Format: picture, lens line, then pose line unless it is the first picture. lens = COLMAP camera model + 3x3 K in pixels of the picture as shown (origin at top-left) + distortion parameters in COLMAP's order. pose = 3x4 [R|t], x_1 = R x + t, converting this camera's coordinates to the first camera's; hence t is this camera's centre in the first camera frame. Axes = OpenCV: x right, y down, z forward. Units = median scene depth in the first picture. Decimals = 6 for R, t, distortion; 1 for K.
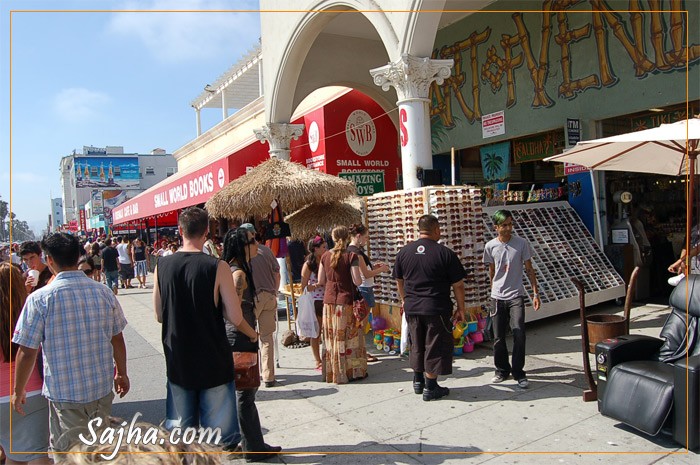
lens RADIAL K [[602.4, 0, 351.3], [0, 602.4, 233.1], [0, 0, 1]] dist [-0.051223, 0.019120]
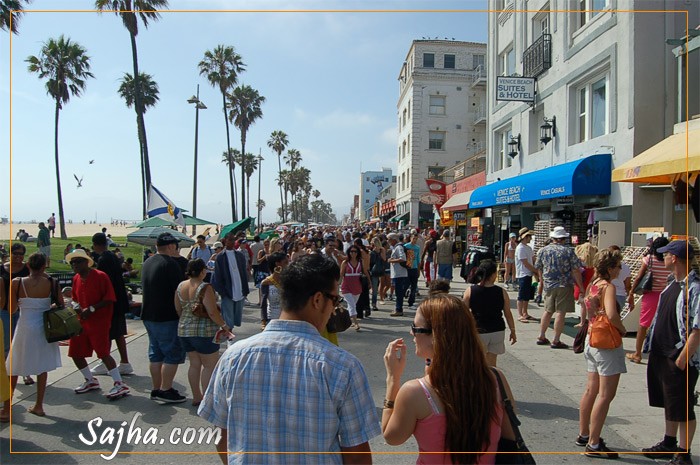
lens RADIAL K [[602.4, 0, 349.7], [0, 602.4, 230.7], [0, 0, 1]] dist [-0.051223, 0.019120]
pose [[0.891174, 0.064436, -0.449062, -0.734974], [-0.062061, 0.997871, 0.020025, 0.020884], [0.449397, 0.010024, 0.893276, 1.339927]]
